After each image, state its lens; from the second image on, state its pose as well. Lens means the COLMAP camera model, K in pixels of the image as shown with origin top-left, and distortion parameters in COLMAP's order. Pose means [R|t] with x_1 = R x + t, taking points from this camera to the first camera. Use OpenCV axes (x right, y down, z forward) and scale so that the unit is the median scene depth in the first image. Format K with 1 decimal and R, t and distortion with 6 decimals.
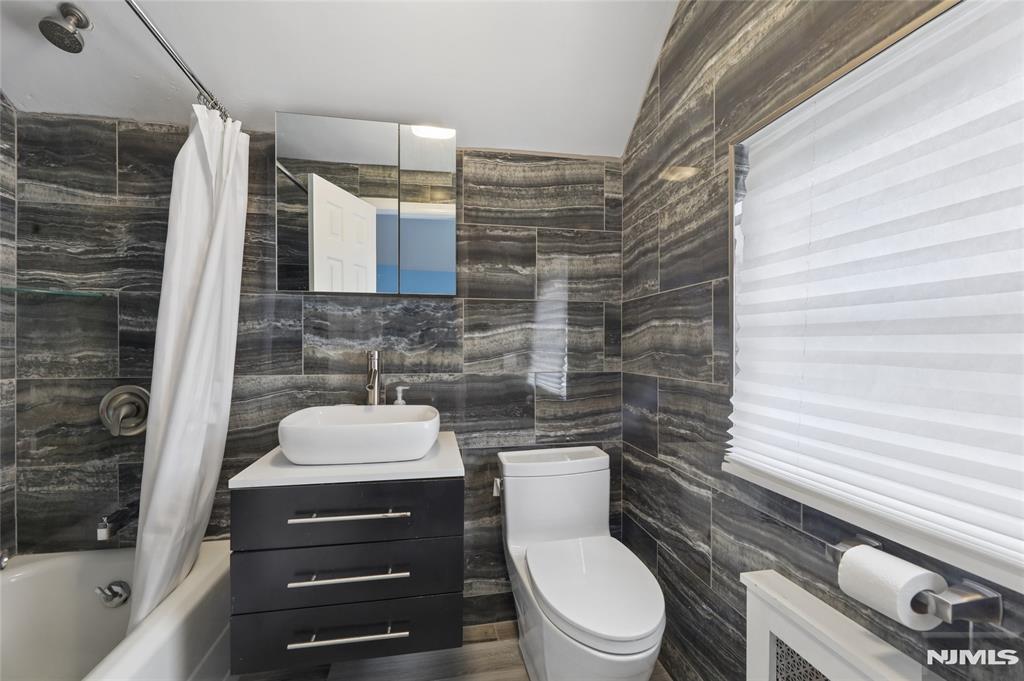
lens RADIAL K [[424.5, 0, 509.4], [0, 424.5, 343.2], [0, 0, 1]] dist [-0.001013, 0.000110]
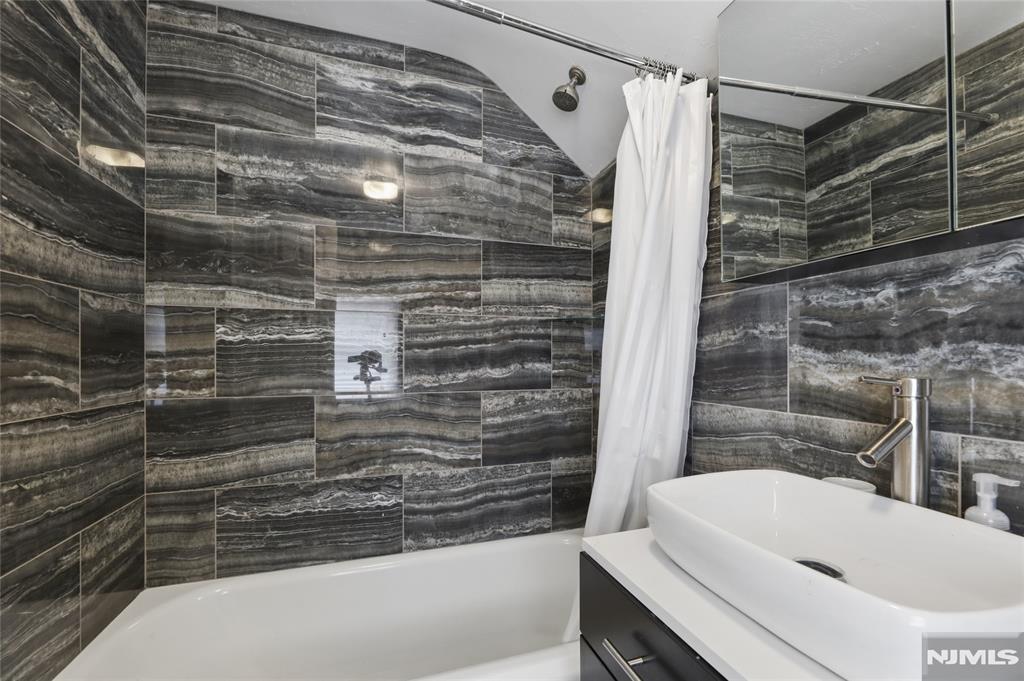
lens RADIAL K [[424.5, 0, 504.7], [0, 424.5, 355.6], [0, 0, 1]] dist [-0.001013, 0.000110]
pose [[0.112006, -0.012330, -0.993631, 0.071920], [0.000530, 0.999924, -0.012348, 0.000517], [0.993707, 0.000856, 0.112004, 0.525607]]
